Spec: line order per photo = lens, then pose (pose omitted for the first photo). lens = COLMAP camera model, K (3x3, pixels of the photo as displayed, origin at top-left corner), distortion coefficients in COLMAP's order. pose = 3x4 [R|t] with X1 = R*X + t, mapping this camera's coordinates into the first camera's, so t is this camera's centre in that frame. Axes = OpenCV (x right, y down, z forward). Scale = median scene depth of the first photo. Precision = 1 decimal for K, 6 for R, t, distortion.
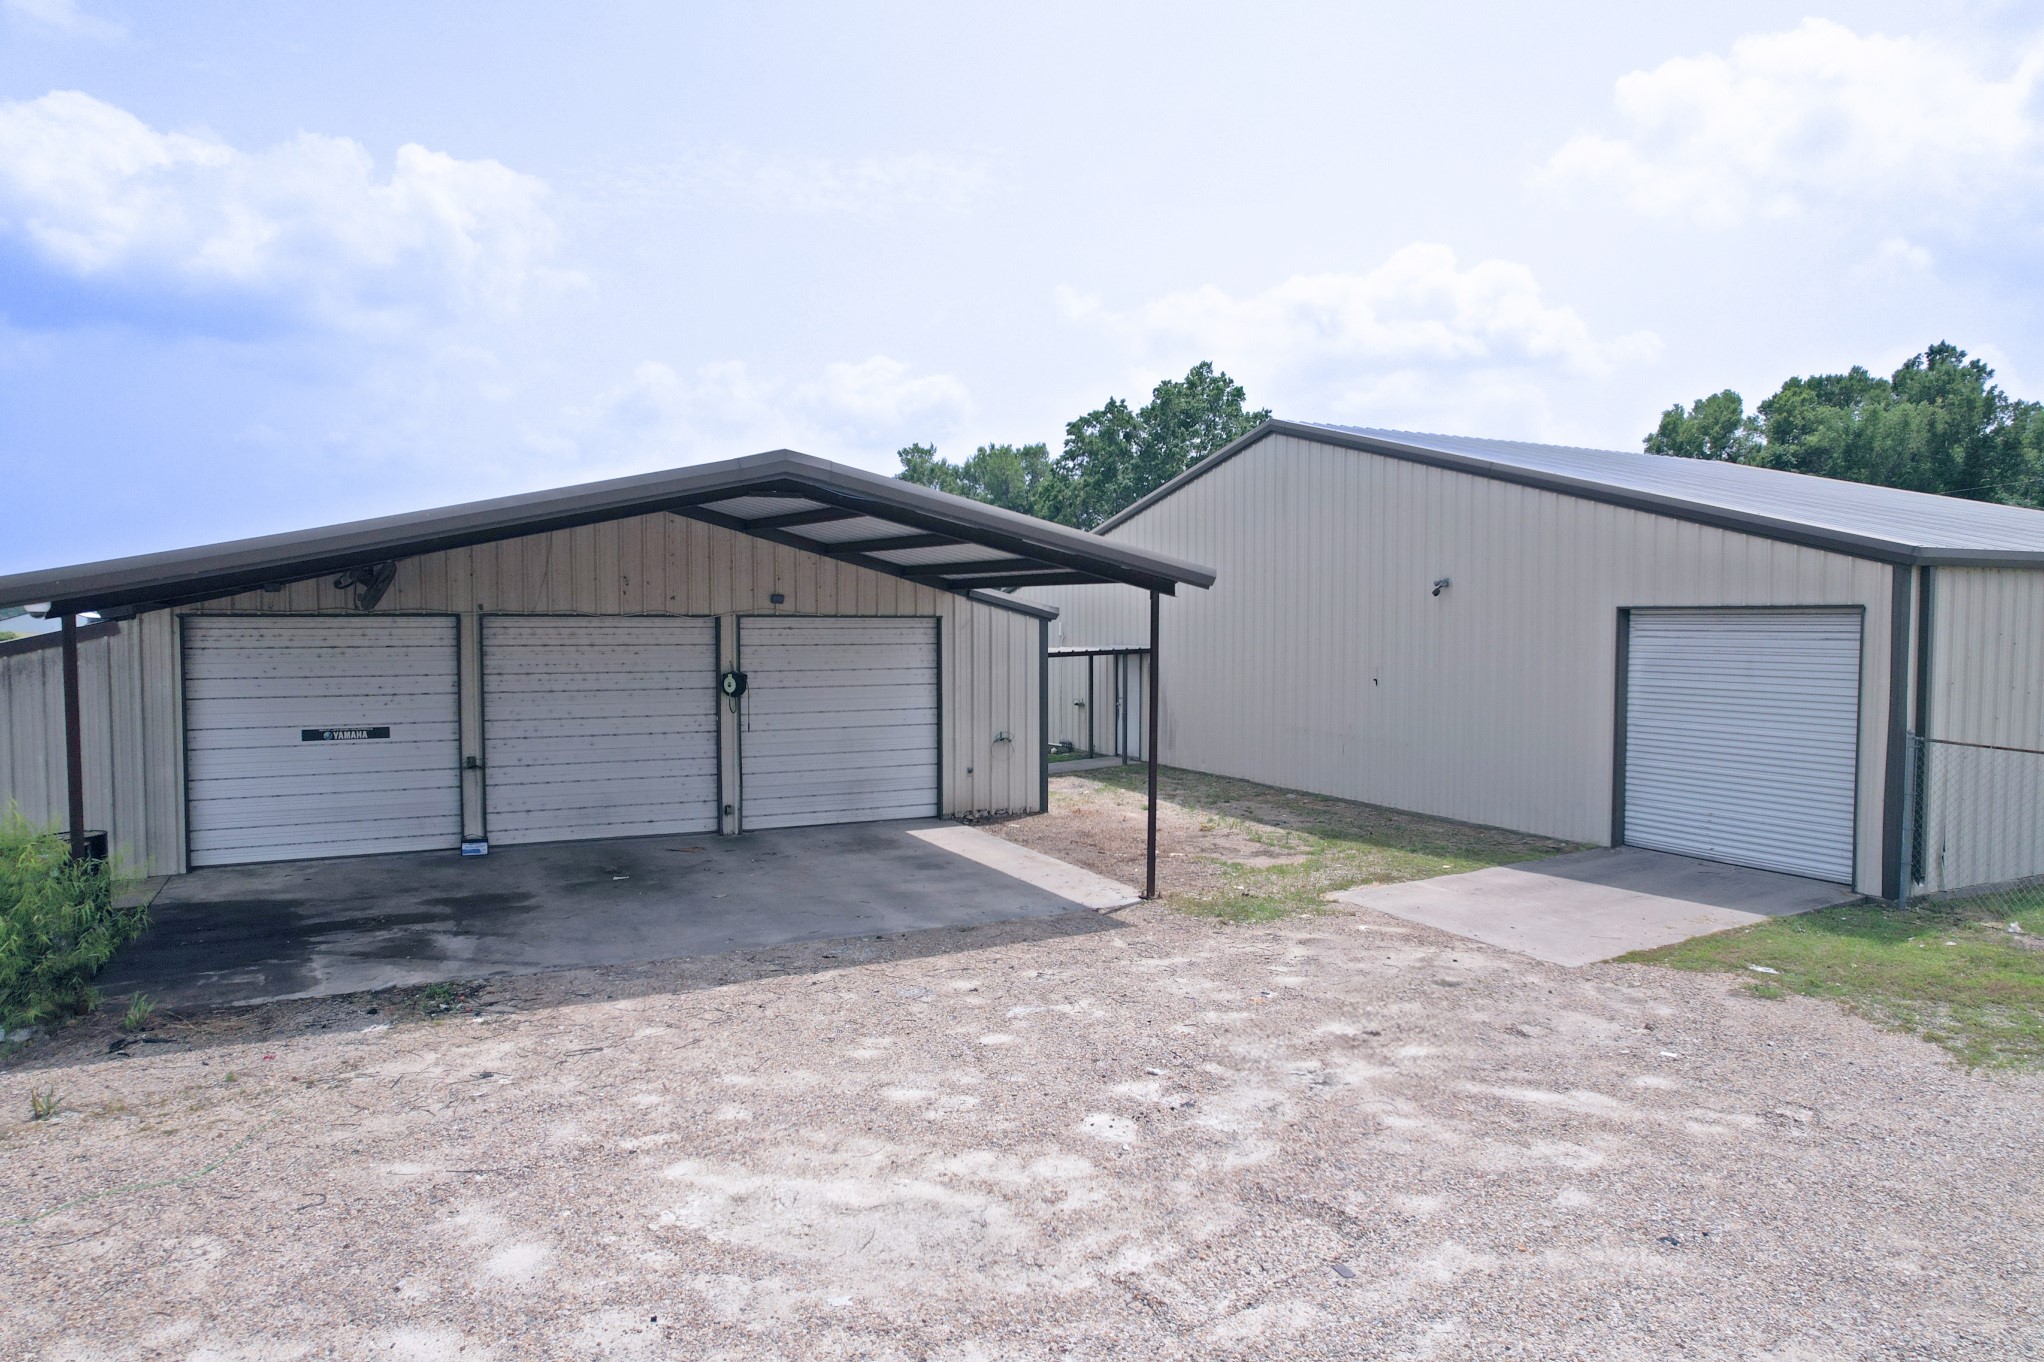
lens RADIAL K [[1281.4, 0, 1024.2], [0, 1281.4, 684.2], [0, 0, 1]] dist [-0.067315, 0.060620]
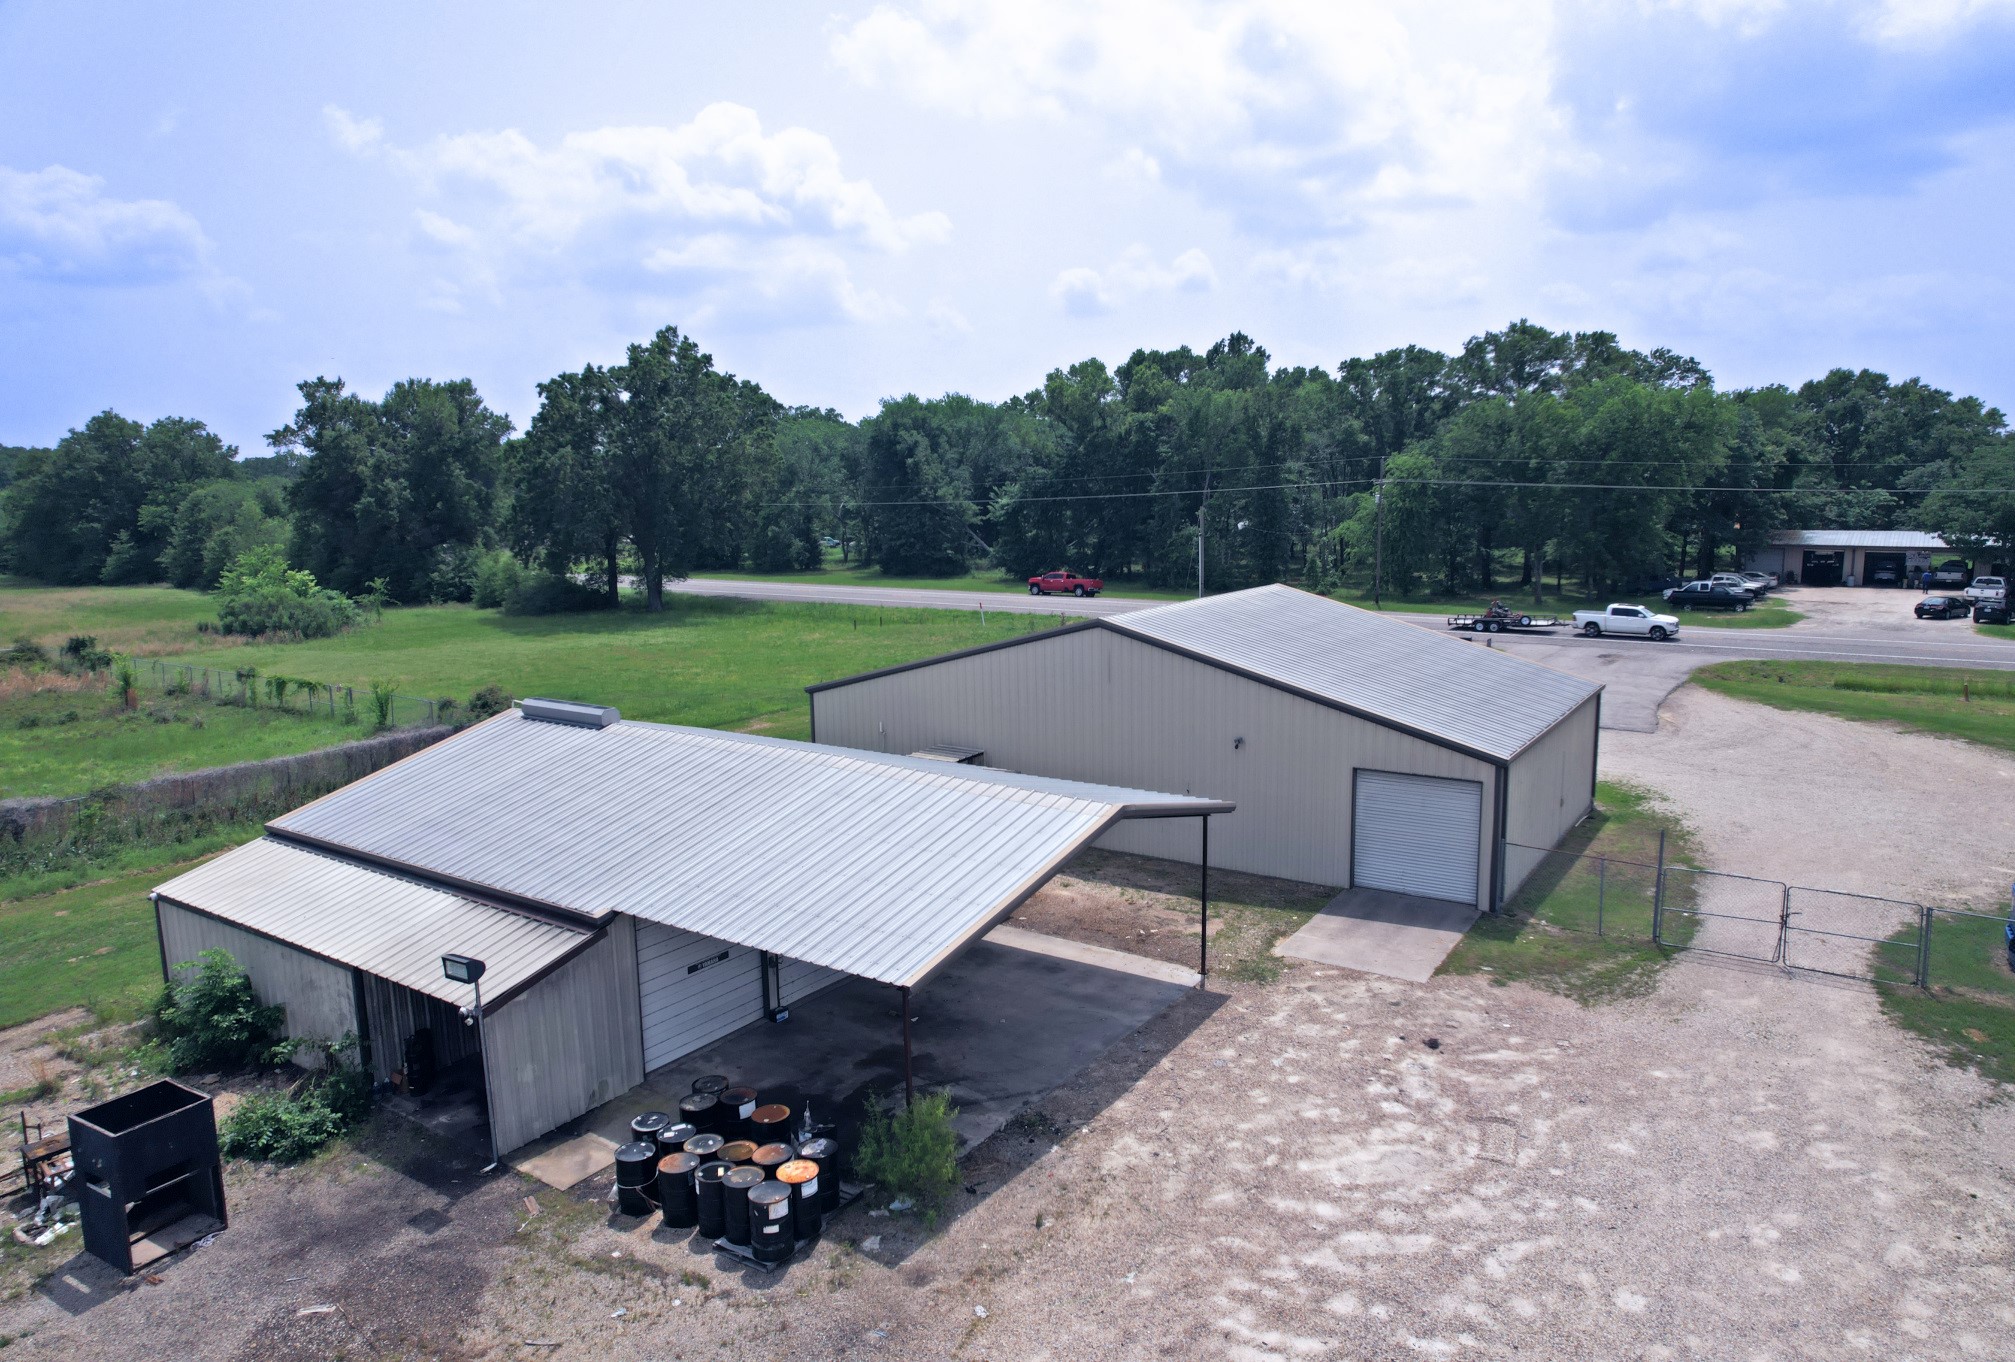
lens RADIAL K [[1281.3, 0, 1021.9], [0, 1281.3, 673.4], [0, 0, 1]] dist [-0.031196, -0.000206]
pose [[0.870924, -0.086611, 0.483725, -1.084632], [0.041803, 0.993836, 0.102681, -0.512574], [-0.489636, -0.069206, 0.869176, -0.520053]]
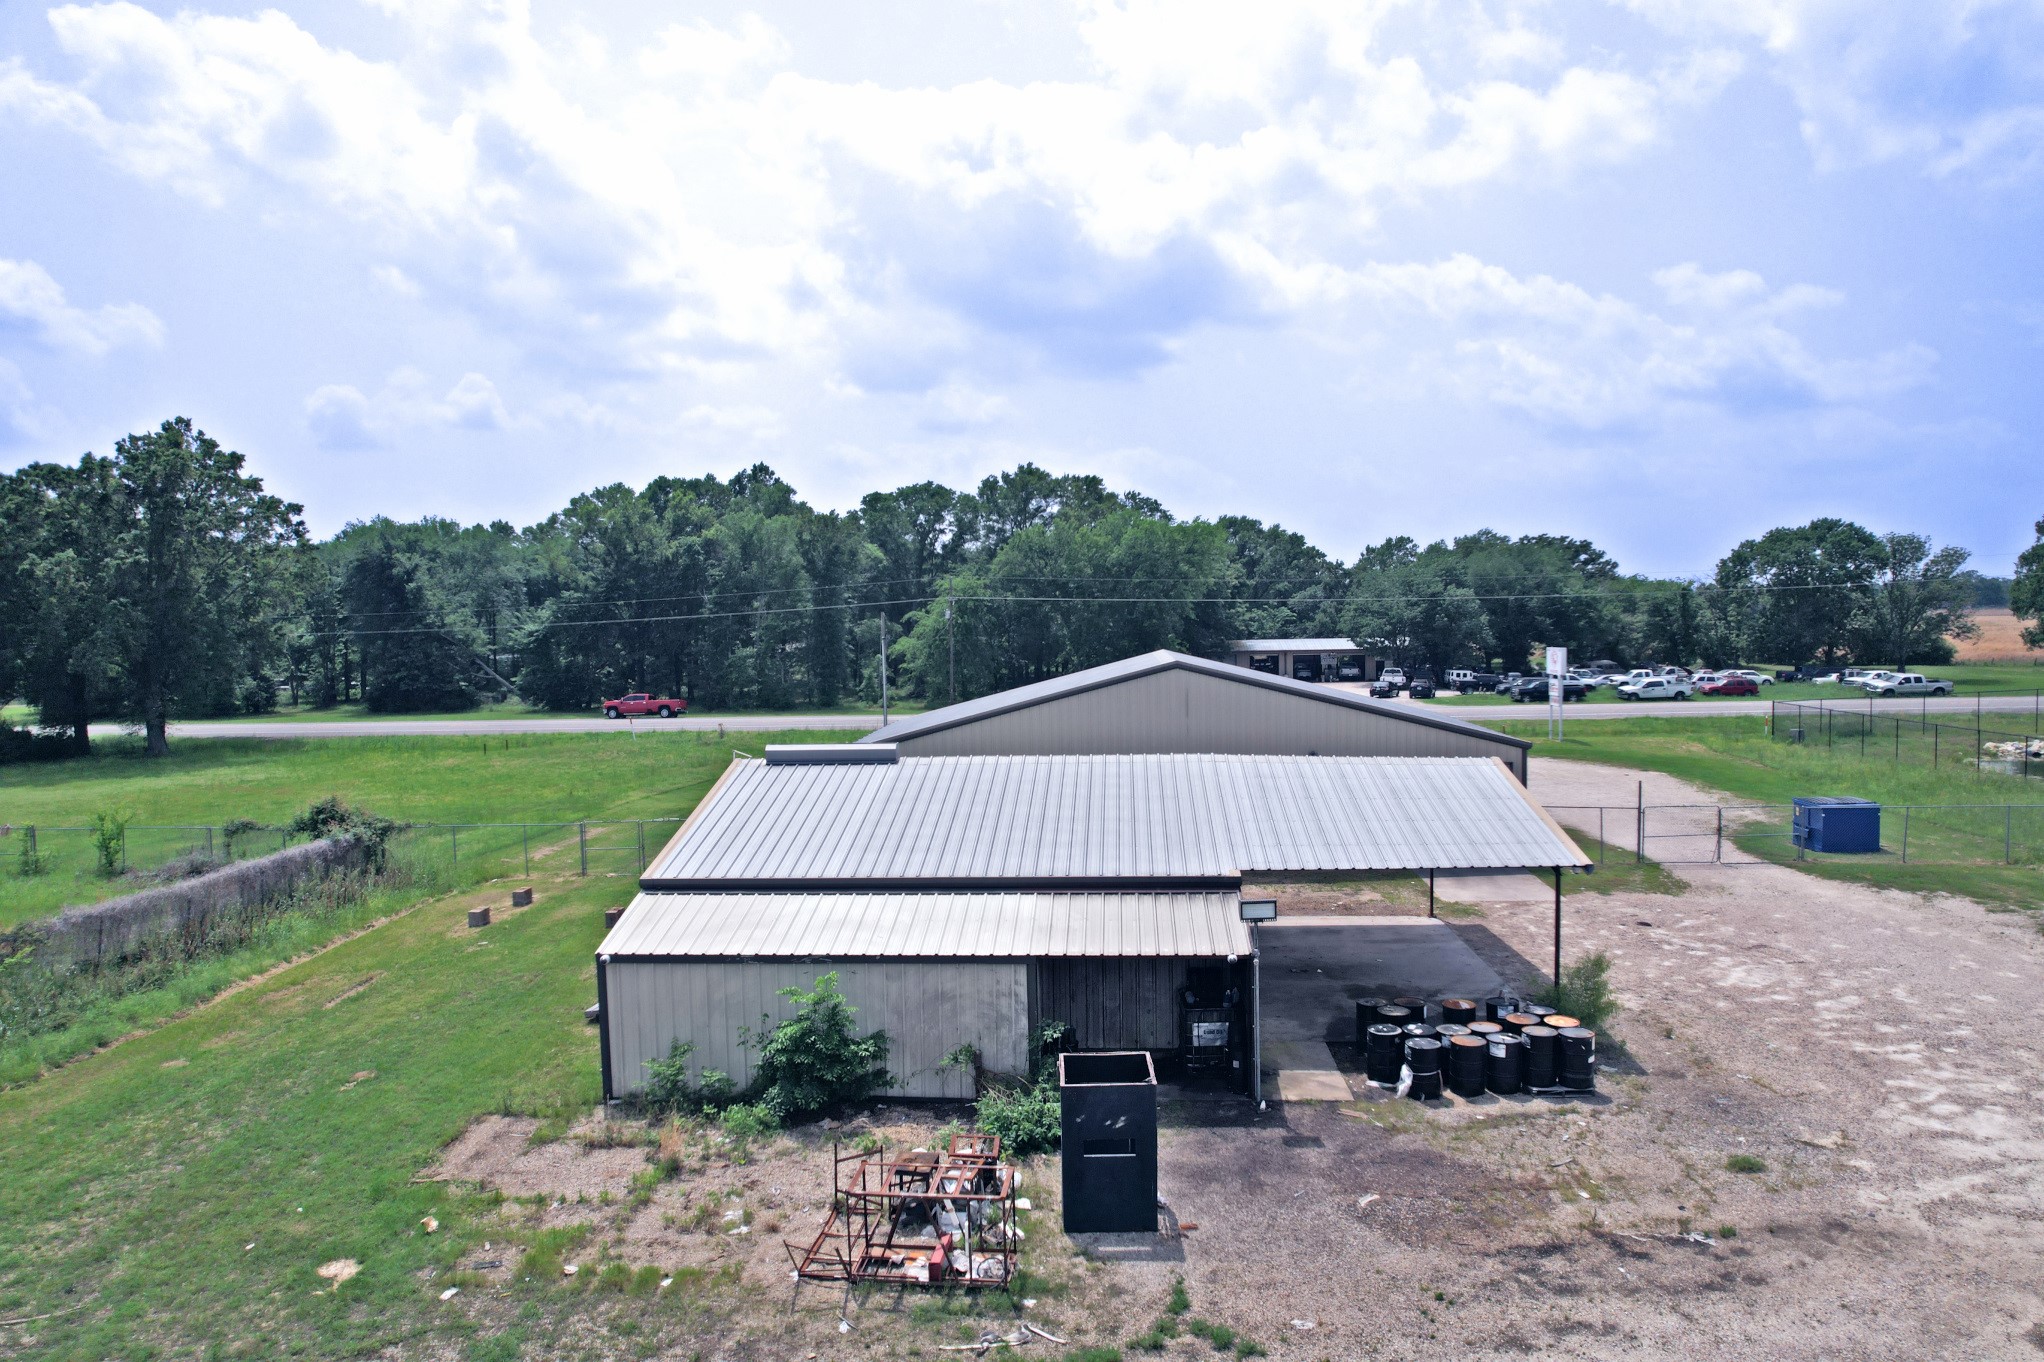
lens RADIAL K [[1281.4, 0, 1024.2], [0, 1281.4, 684.2], [0, 0, 1]] dist [-0.067315, 0.060620]
pose [[0.520523, -0.057410, 0.851916, -2.415381], [0.068337, 0.997337, 0.025455, -0.395222], [-0.851109, 0.044967, 0.523060, 0.424166]]
